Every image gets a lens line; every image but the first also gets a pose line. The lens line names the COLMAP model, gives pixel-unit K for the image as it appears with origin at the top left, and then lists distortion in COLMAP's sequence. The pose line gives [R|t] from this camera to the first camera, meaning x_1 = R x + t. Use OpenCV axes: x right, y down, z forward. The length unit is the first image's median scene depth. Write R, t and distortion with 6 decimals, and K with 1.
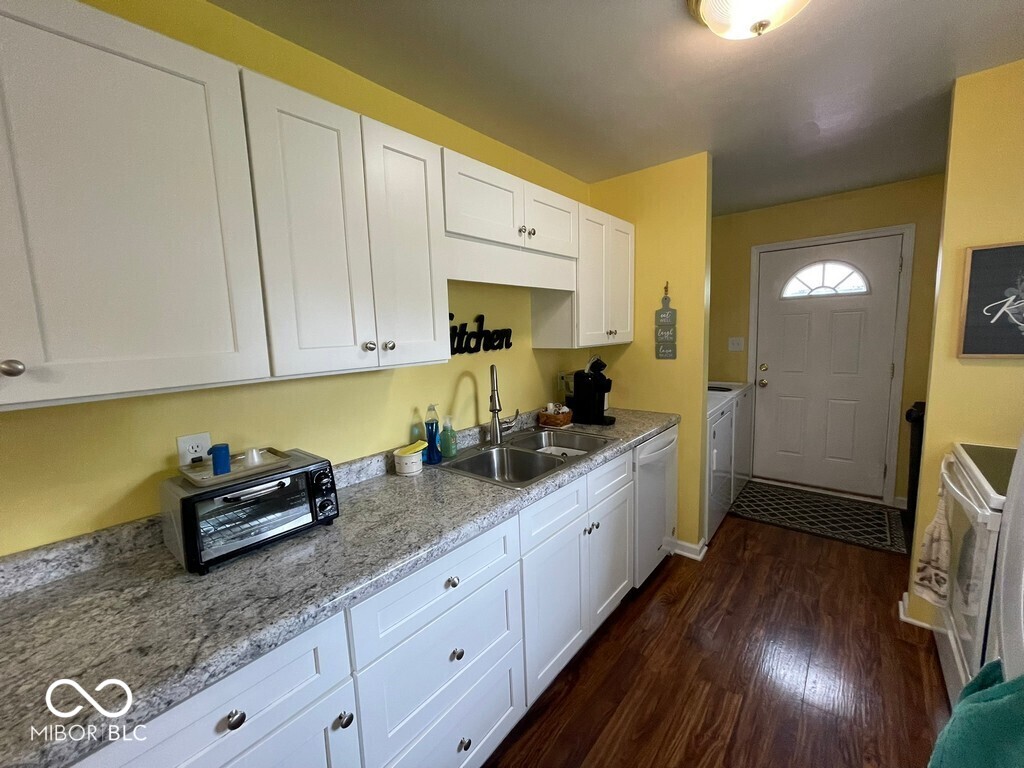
lens RADIAL K [[413.8, 0, 507.6], [0, 413.8, 380.8], [0, 0, 1]] dist [-0.002550, -0.000982]
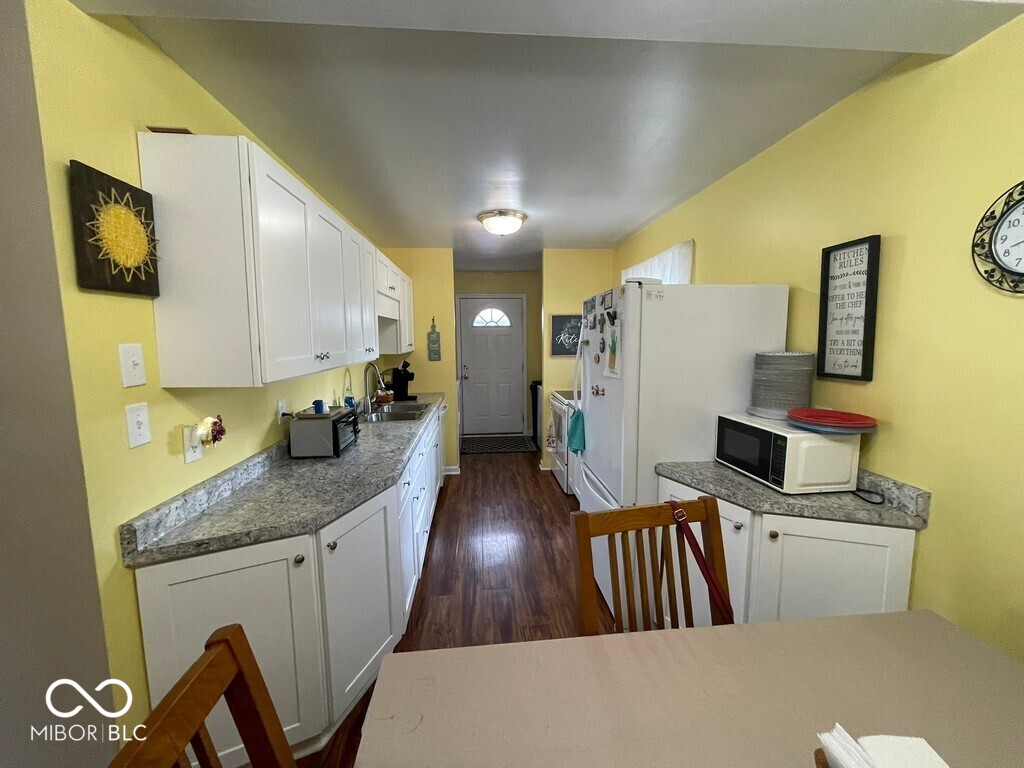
lens RADIAL K [[413.8, 0, 511.1], [0, 413.8, 381.2], [0, 0, 1]] dist [-0.002550, -0.000982]
pose [[0.707207, -0.046533, 0.705473, -0.603736], [0.067629, 0.997709, -0.001987, 0.055611], [-0.703764, 0.049116, 0.708734, -0.428413]]
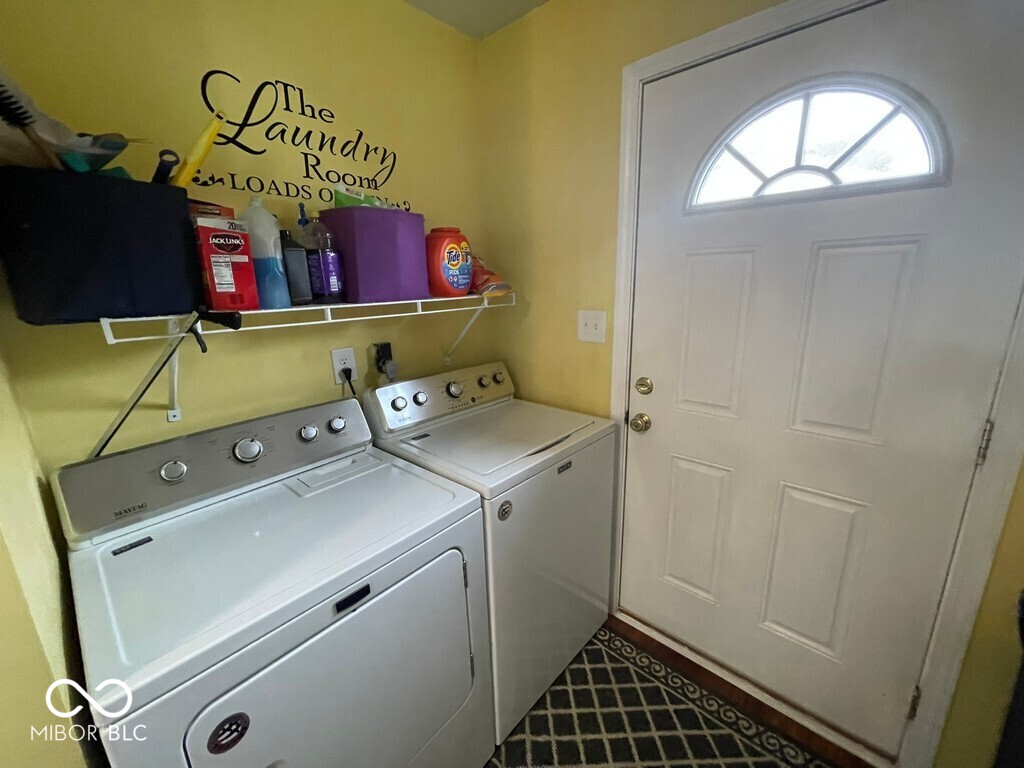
lens RADIAL K [[413.8, 0, 505.1], [0, 413.8, 381.4], [0, 0, 1]] dist [-0.002550, -0.000982]
pose [[0.999020, 0.018419, -0.040237, 0.699345], [-0.013334, 0.992295, 0.123179, -0.120844], [0.042196, -0.122521, 0.991568, 0.819530]]
